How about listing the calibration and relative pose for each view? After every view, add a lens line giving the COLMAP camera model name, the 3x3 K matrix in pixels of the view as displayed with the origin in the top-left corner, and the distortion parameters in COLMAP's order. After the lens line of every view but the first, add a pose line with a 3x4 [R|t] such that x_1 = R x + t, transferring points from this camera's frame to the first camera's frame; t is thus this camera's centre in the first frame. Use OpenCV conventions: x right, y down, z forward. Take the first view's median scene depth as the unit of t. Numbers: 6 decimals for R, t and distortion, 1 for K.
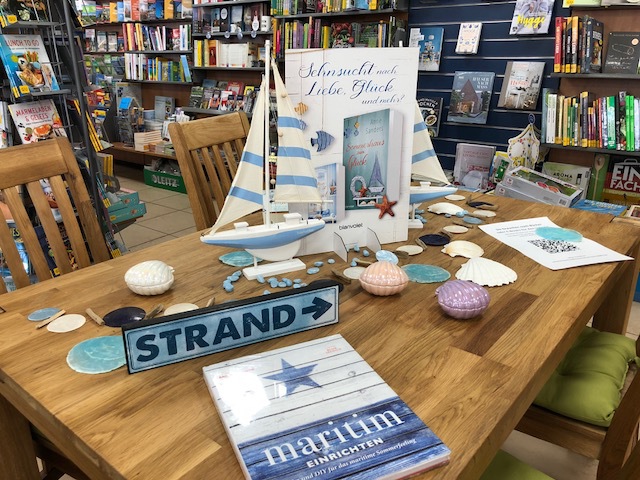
lens RADIAL K [[529.2, 0, 319.8], [0, 529.2, 236.6], [0, 0, 1]] dist [-0.000471, 0.010771]
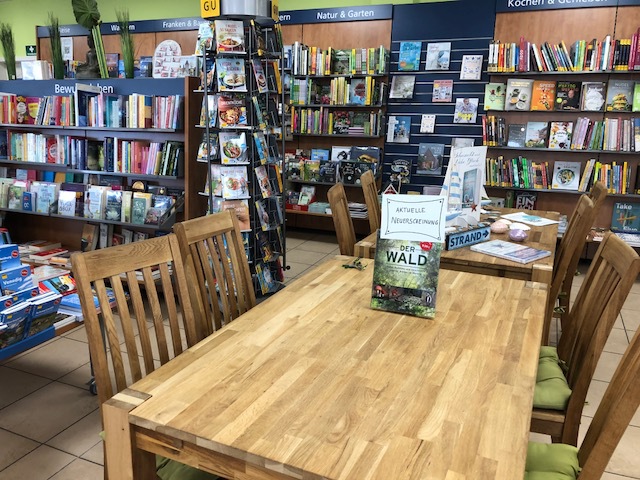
lens RADIAL K [[529.2, 0, 319.6], [0, 529.2, 242.2], [0, 0, 1]] dist [-0.000471, 0.010771]
pose [[0.967732, -0.046547, 0.247644, -0.508722], [0.068531, 0.994363, -0.080900, 0.110313], [-0.242482, 0.095261, 0.965468, -0.512868]]
